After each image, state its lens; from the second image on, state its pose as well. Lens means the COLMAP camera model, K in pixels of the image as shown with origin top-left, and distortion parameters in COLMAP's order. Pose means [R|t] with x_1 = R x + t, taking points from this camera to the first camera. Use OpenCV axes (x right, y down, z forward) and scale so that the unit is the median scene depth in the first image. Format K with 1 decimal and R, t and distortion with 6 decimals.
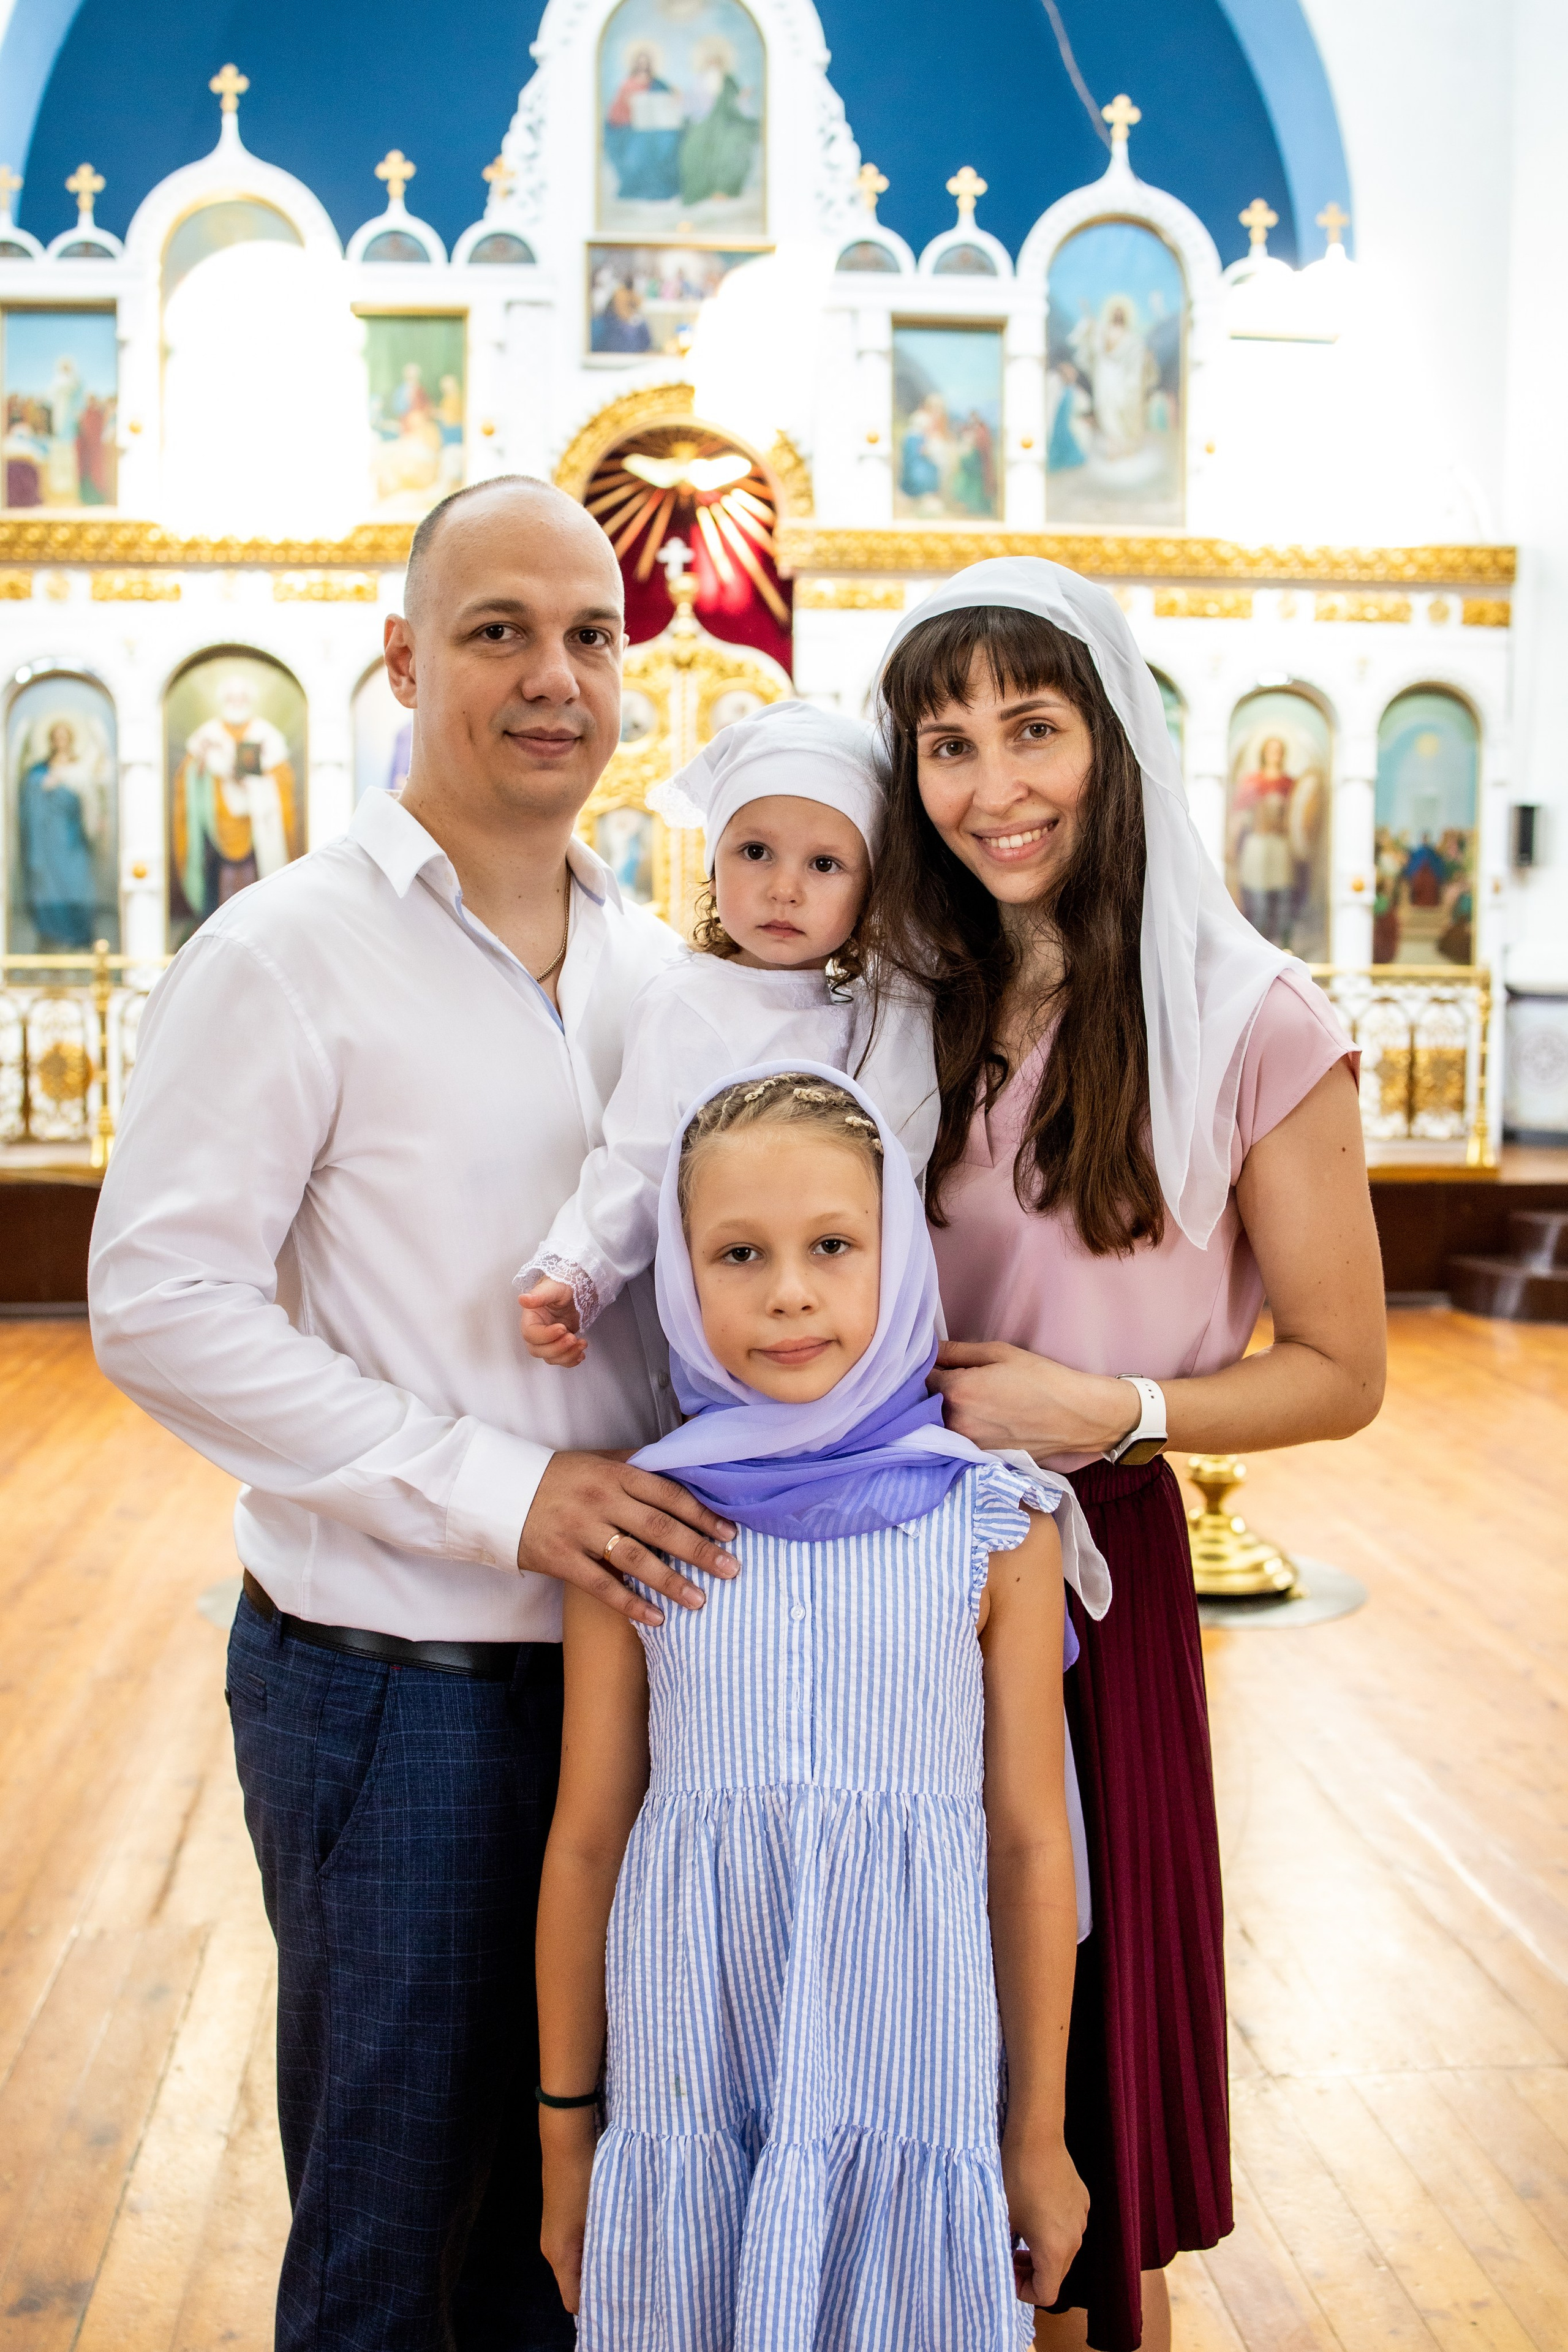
lens RADIAL K [[2427.8, 0, 754.6], [0, 2427.8, 1173.7], [0, 0, 1]] dist [-0.078928, 0.055449]
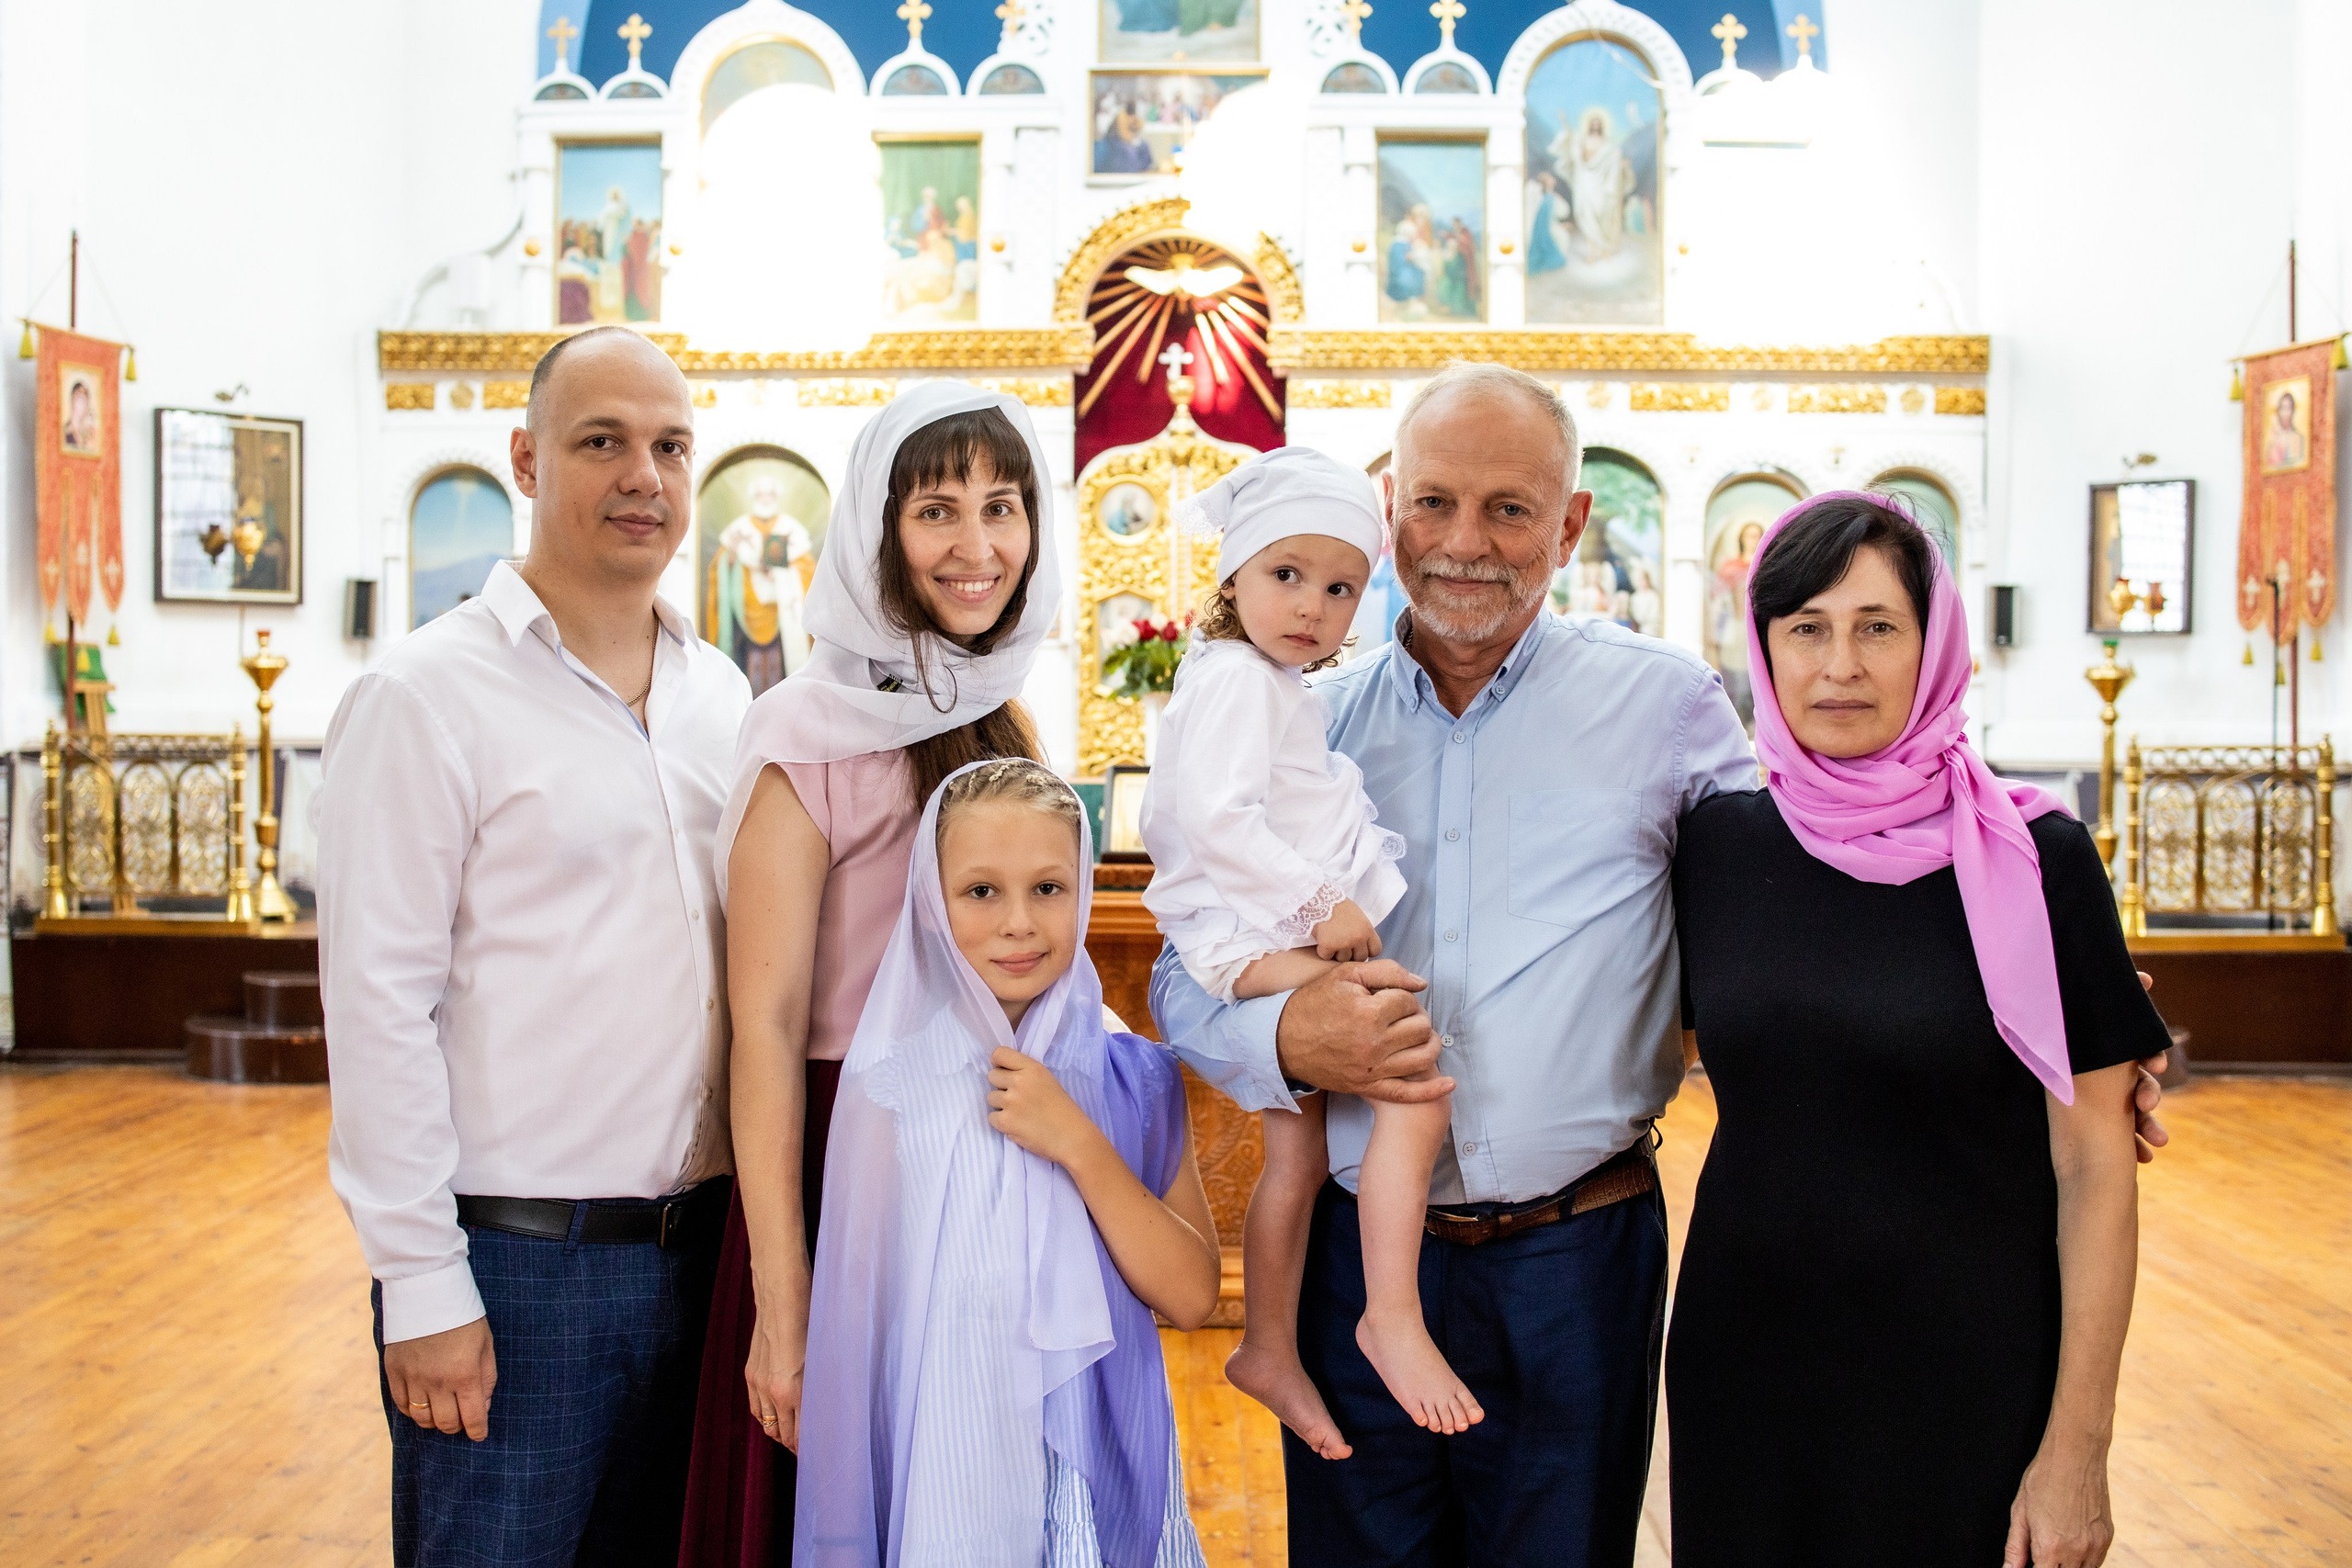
lens RADIAL K [[2427.6, 0, 1104.7], [0, 2427.6, 776.2], [0, 0, 1]] dist [-0.078928, 0.055449]
pose [[0.994178, 0.002153, -0.107732, 0.052689], [-0.010517, 0.996966, -0.077124, 0.009463], [0.107239, 0.077808, 0.991184, -0.043987]]
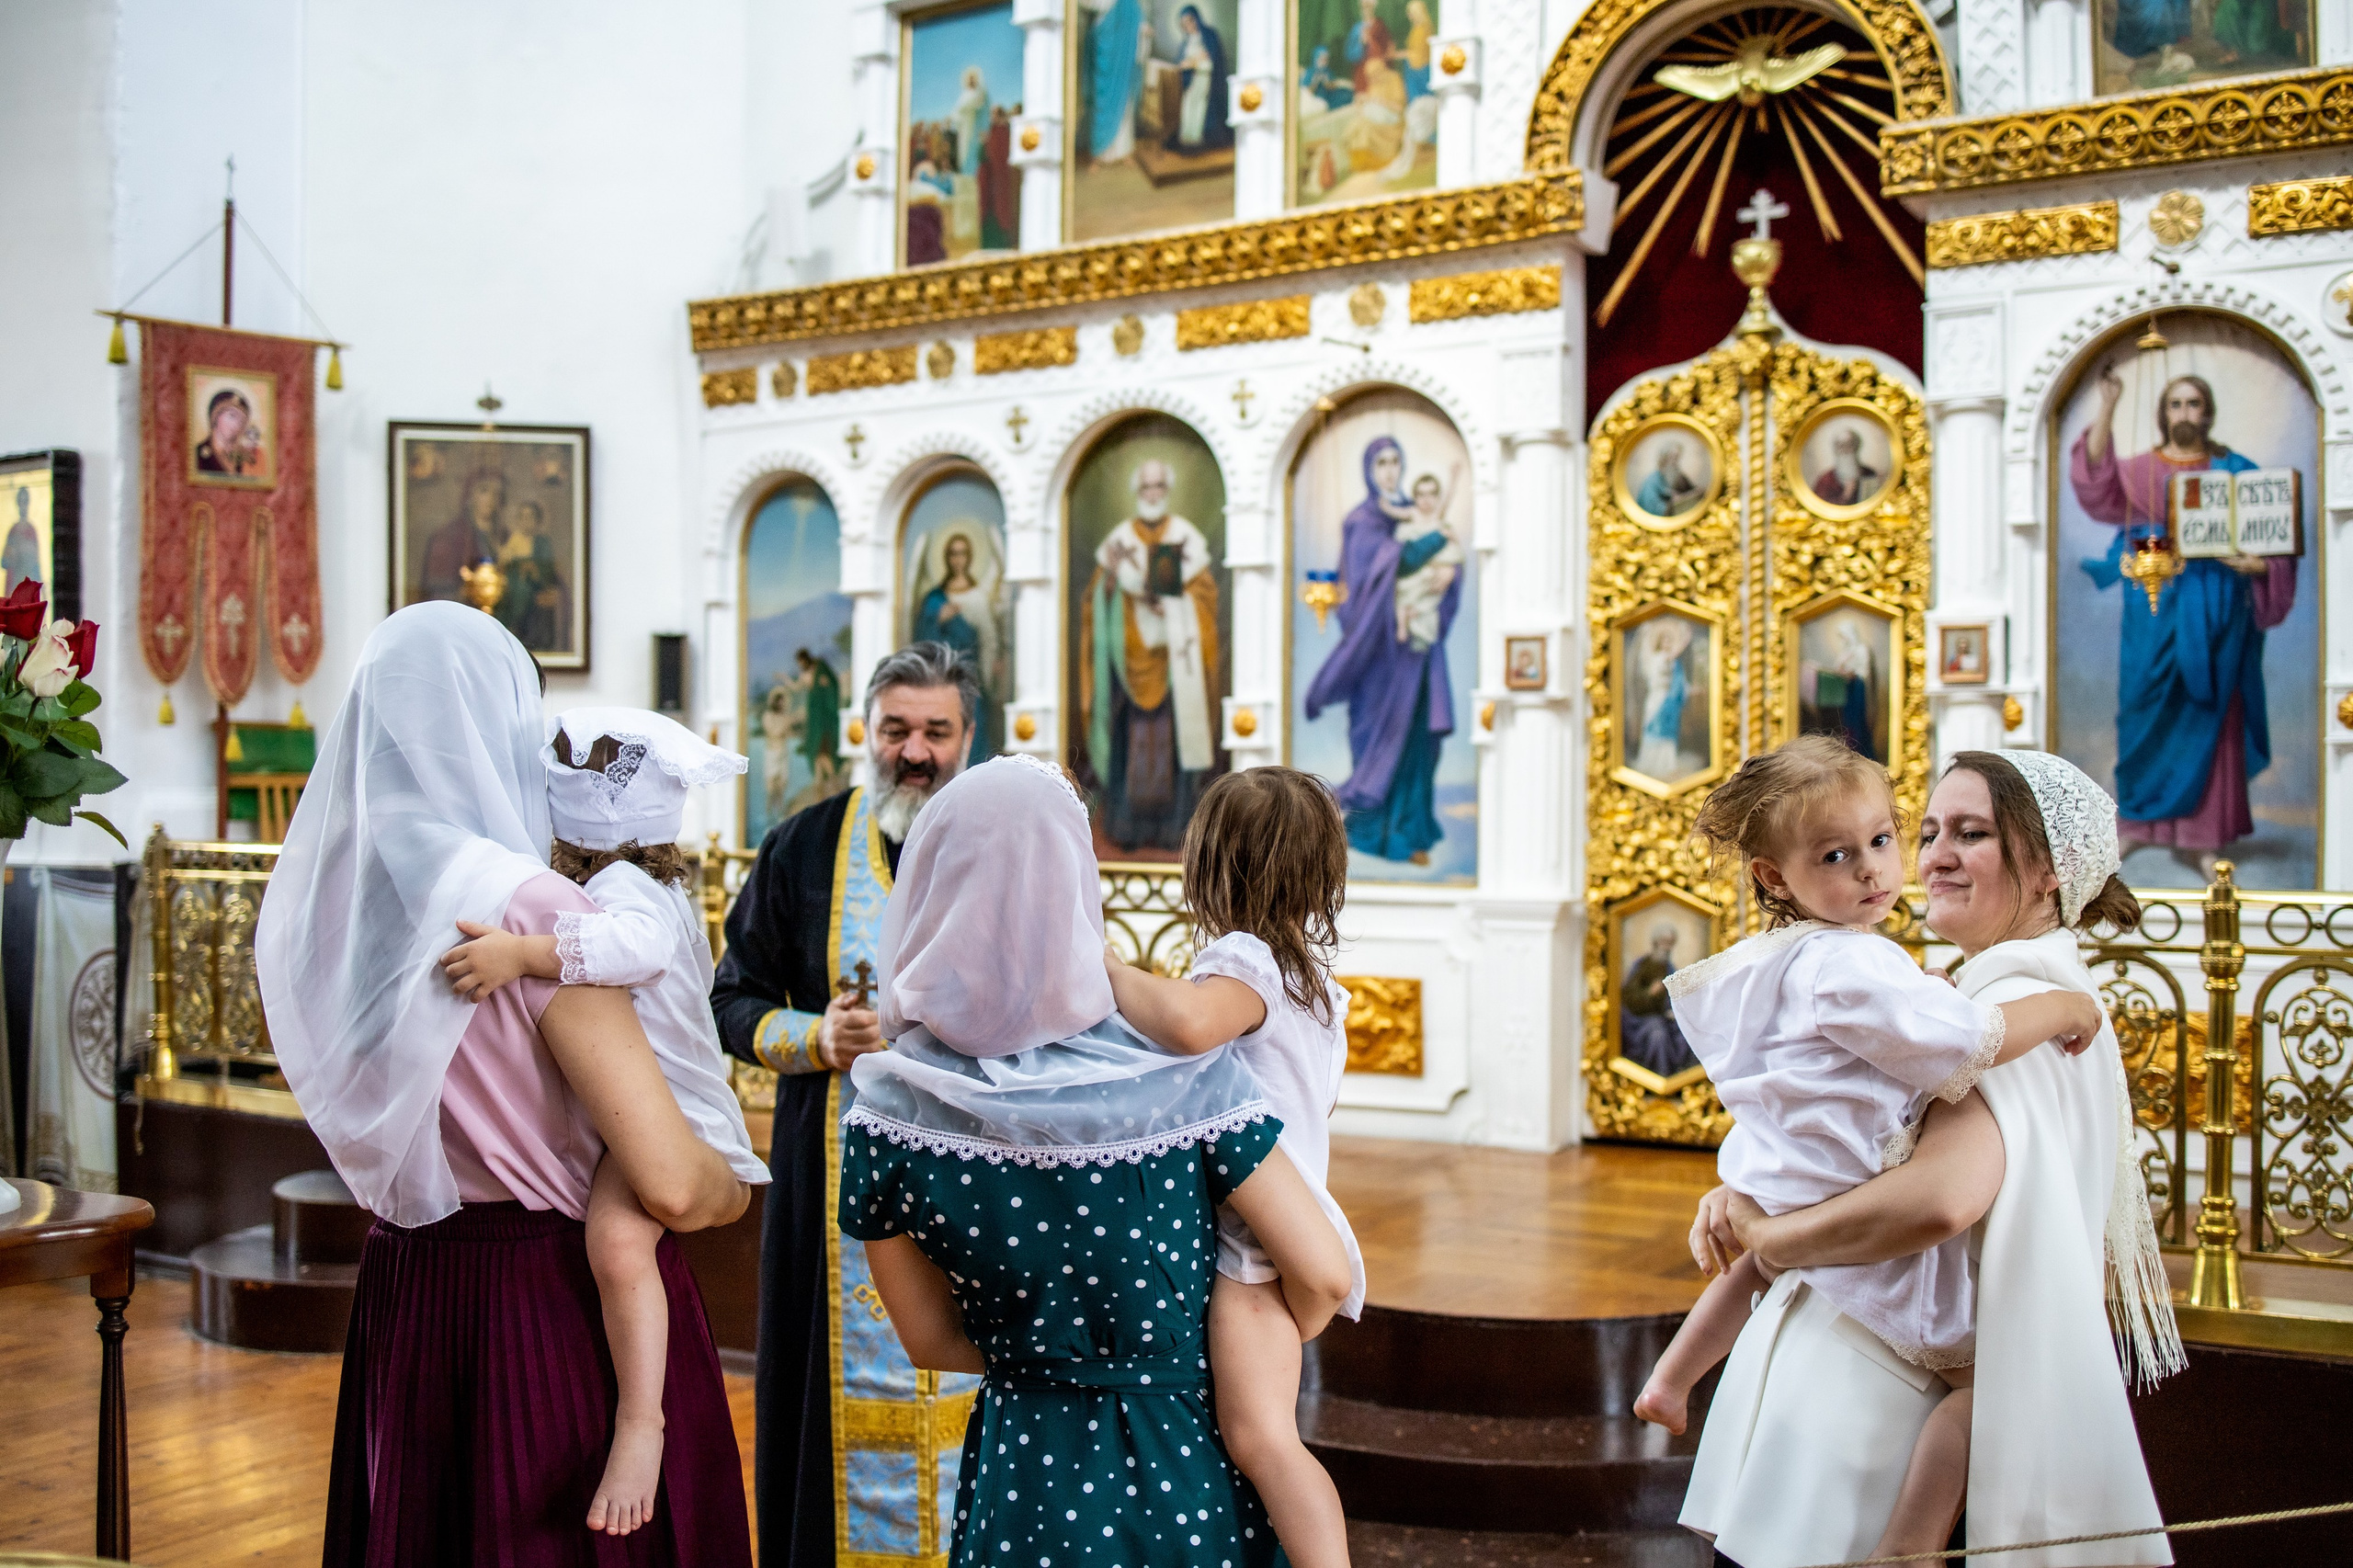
lens RADIAL K [[2428.8, 0, 1105.2], [0, 2428.8, 776.2], [0, 0, 1]] dist [-0.078928, 0.055449]
pose [[0.798557, -0.007866, -0.601868, 0.211334], [-0.057803, 0.994291, -0.089688, -0.046062], [0.599138, 0.106411, 0.793543, 0.429438]]
